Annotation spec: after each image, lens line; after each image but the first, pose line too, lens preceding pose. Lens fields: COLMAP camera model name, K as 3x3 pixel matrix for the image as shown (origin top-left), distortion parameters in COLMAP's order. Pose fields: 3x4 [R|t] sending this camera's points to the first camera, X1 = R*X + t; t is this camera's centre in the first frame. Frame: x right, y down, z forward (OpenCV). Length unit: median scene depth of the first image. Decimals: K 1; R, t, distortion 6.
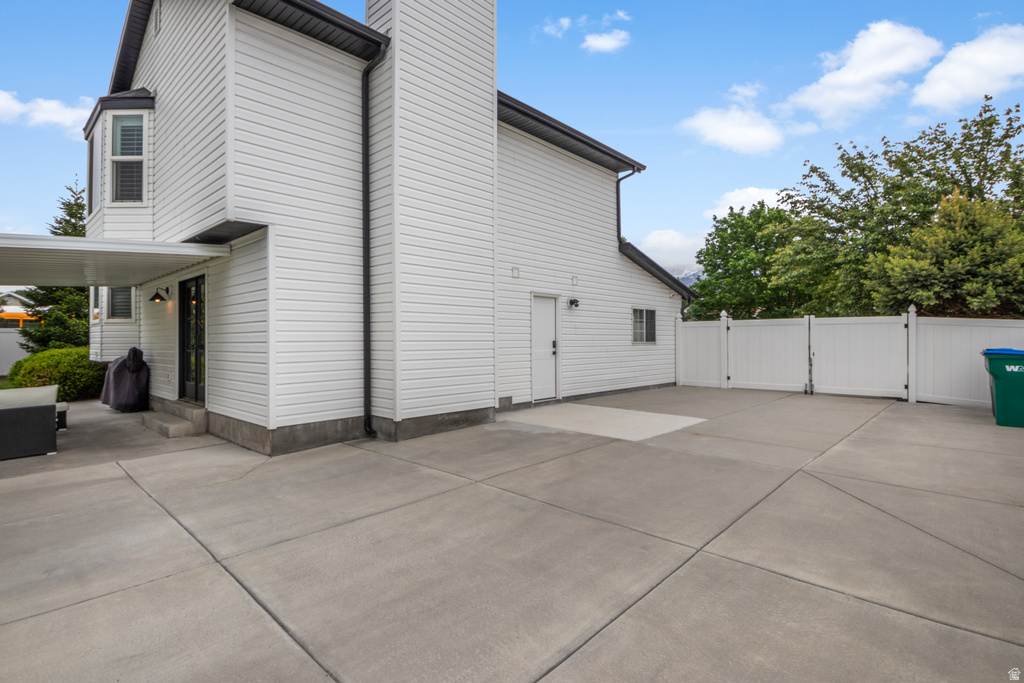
lens RADIAL K [[512.4, 0, 510.5], [0, 512.4, 334.6], [0, 0, 1]] dist [-0.011664, -0.005270]
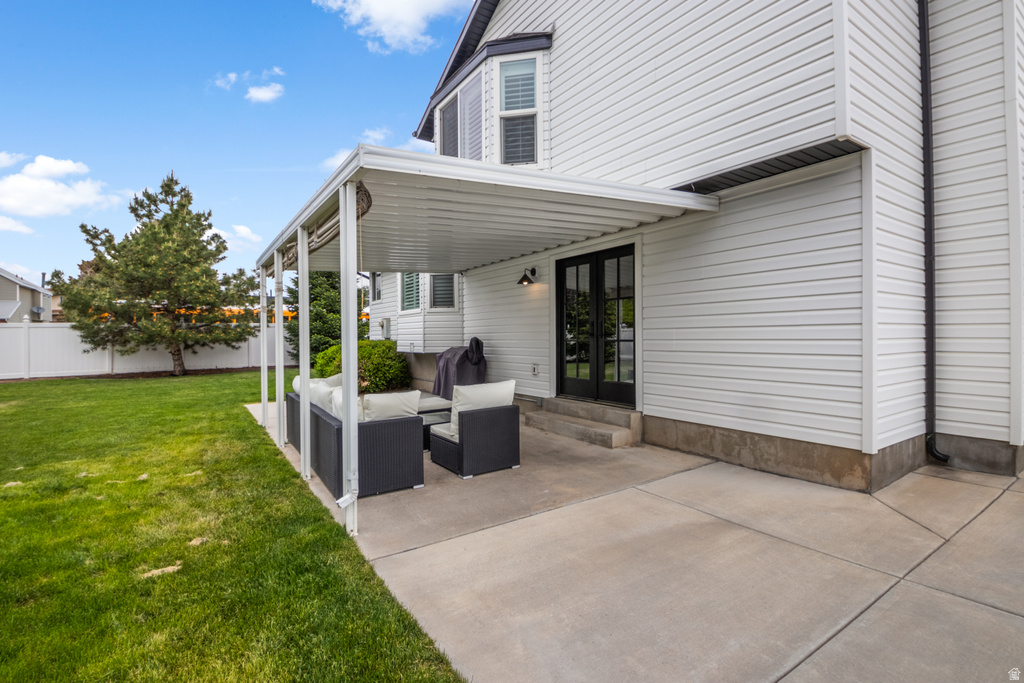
lens RADIAL K [[483.7, 0, 514.2], [0, 483.7, 347.4], [0, 0, 1]] dist [-0.017270, -0.002939]
pose [[0.973184, 0.008358, -0.229876, -0.574631], [-0.001418, 0.999539, 0.030339, 0.019677], [0.230023, -0.029200, 0.972747, 0.206376]]
